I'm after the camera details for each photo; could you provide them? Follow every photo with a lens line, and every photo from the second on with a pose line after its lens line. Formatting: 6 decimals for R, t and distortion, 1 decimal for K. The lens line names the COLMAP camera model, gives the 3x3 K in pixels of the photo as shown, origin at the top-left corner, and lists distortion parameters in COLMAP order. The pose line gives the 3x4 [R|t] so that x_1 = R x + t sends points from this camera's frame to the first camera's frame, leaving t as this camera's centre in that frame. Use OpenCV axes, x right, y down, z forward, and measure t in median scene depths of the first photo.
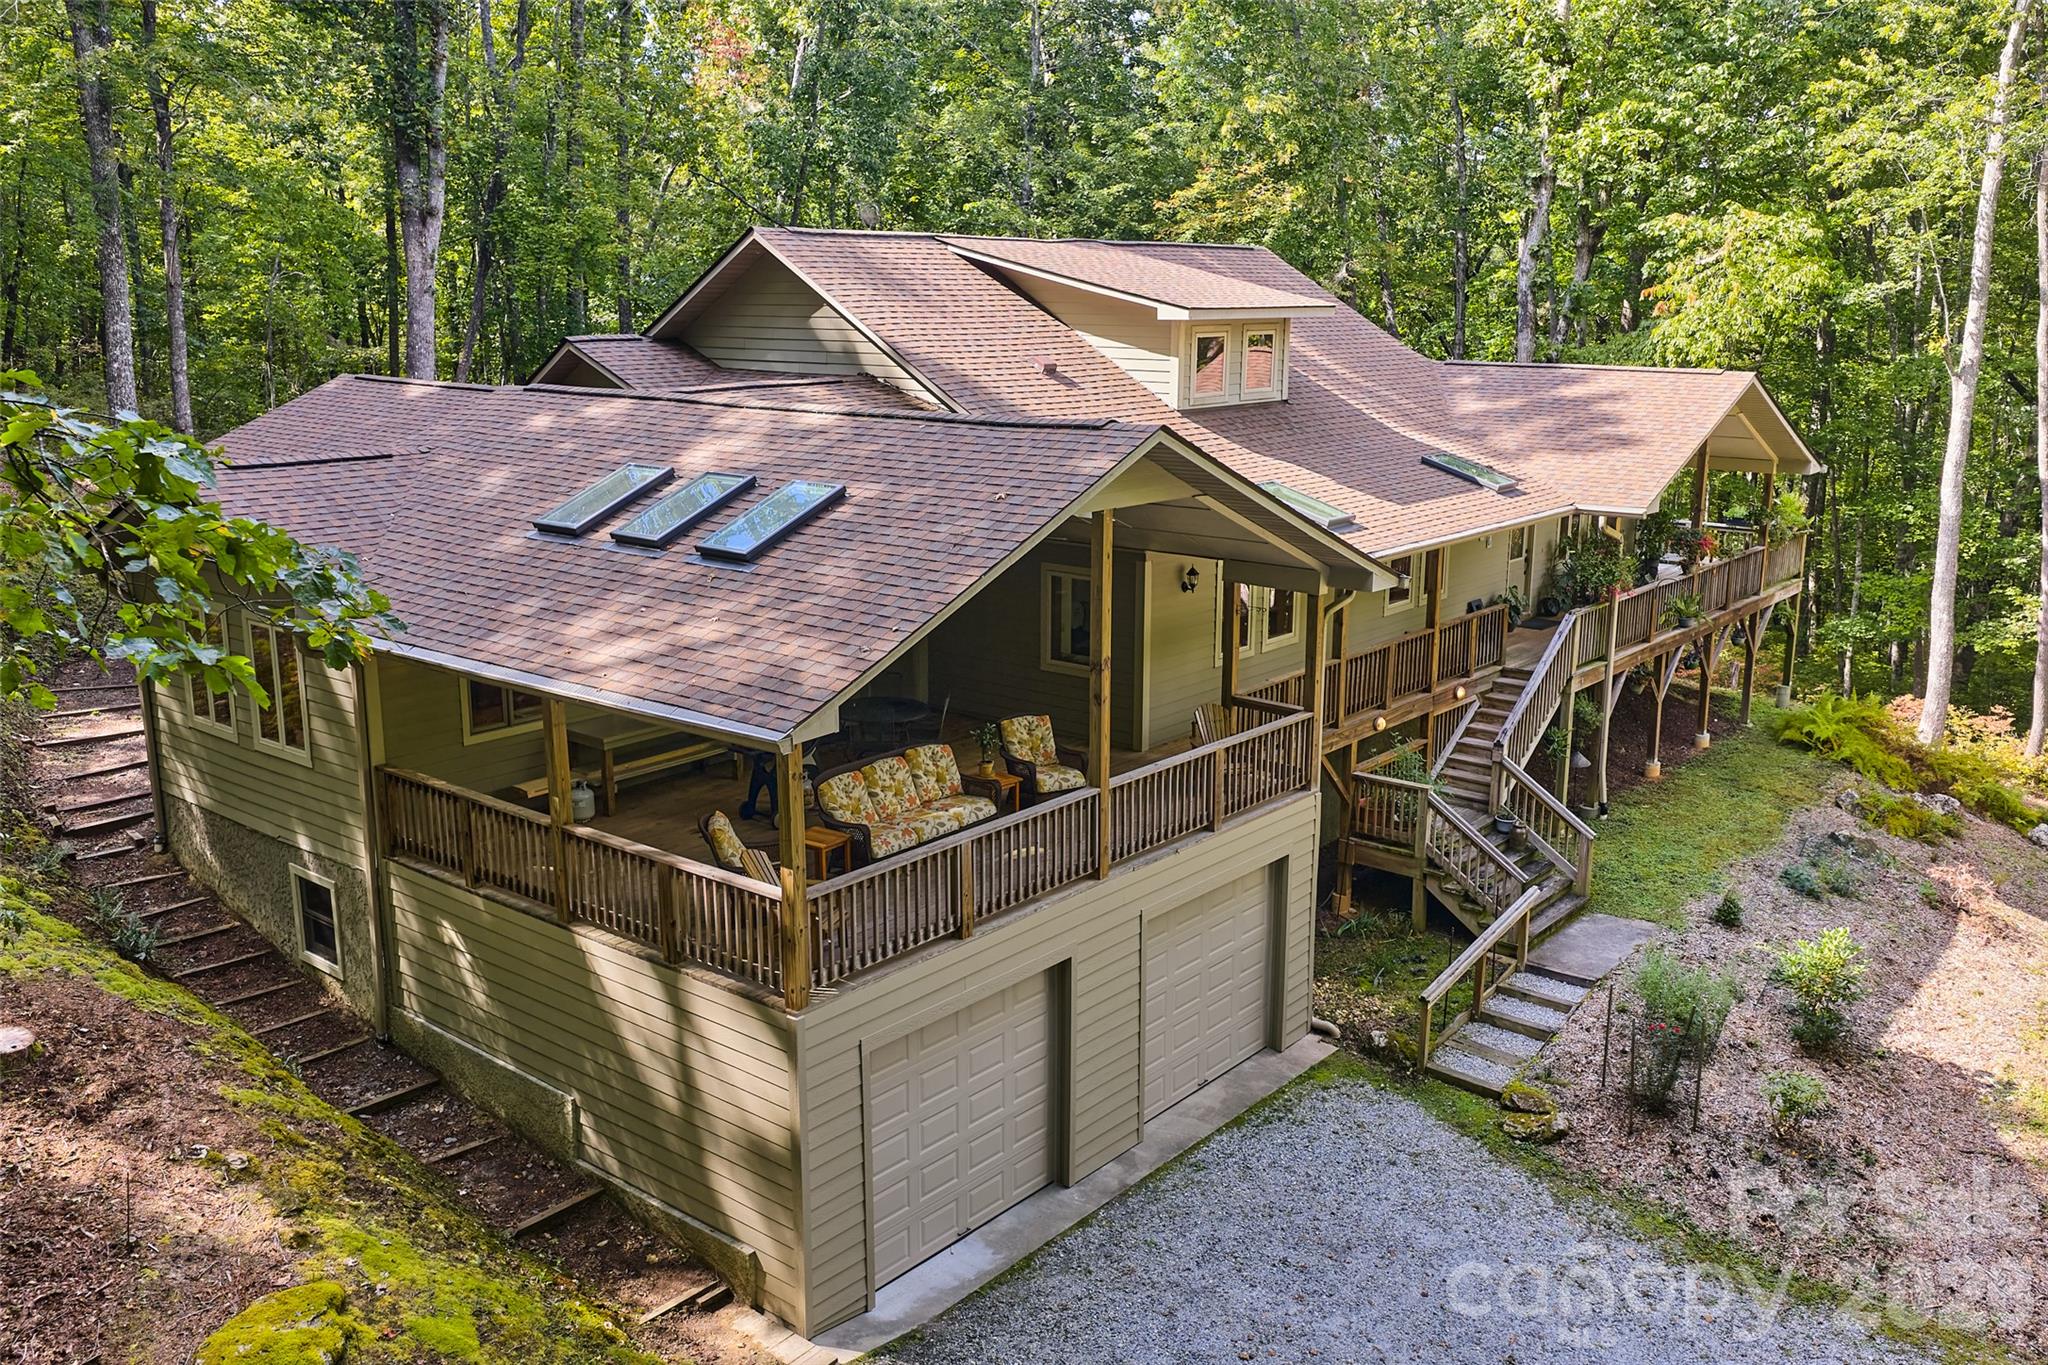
lens RADIAL K [[1716.4, 0, 1023.3], [0, 1716.4, 680.0], [0, 0, 1]] dist [0.010151, 0.002088]
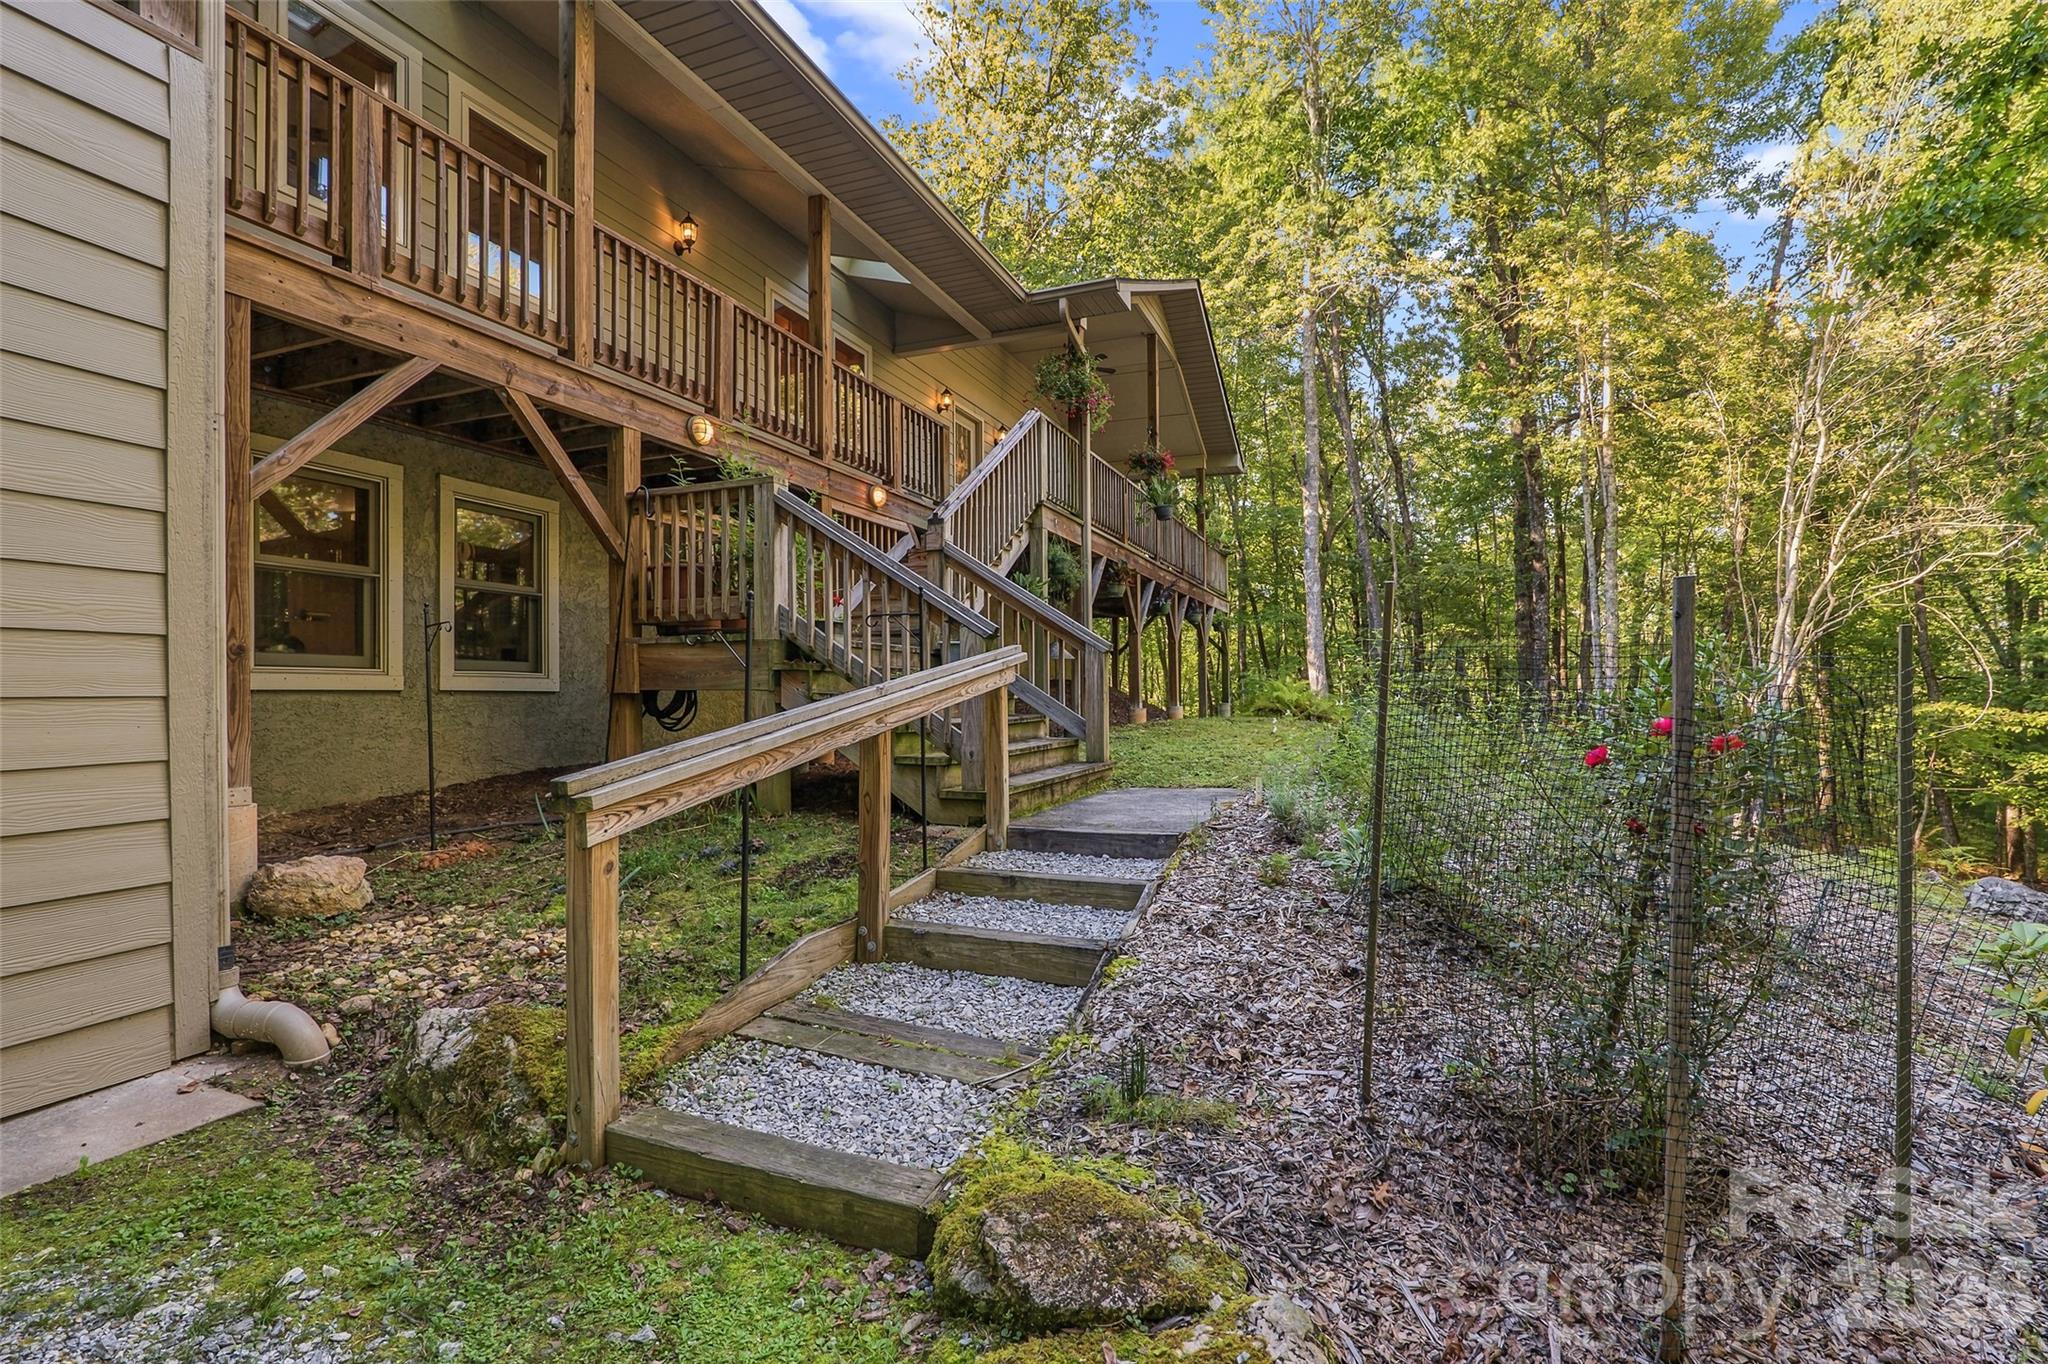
lens RADIAL K [[951.7, 0, 1029.2], [0, 951.7, 686.9], [0, 0, 1]] dist [-0.002646, -0.000337]
pose [[0.947044, -0.000214, 0.321105, 0.240005], [0.074113, 0.973145, -0.217935, 0.194637], [-0.312435, 0.230192, 0.921627, 0.834765]]
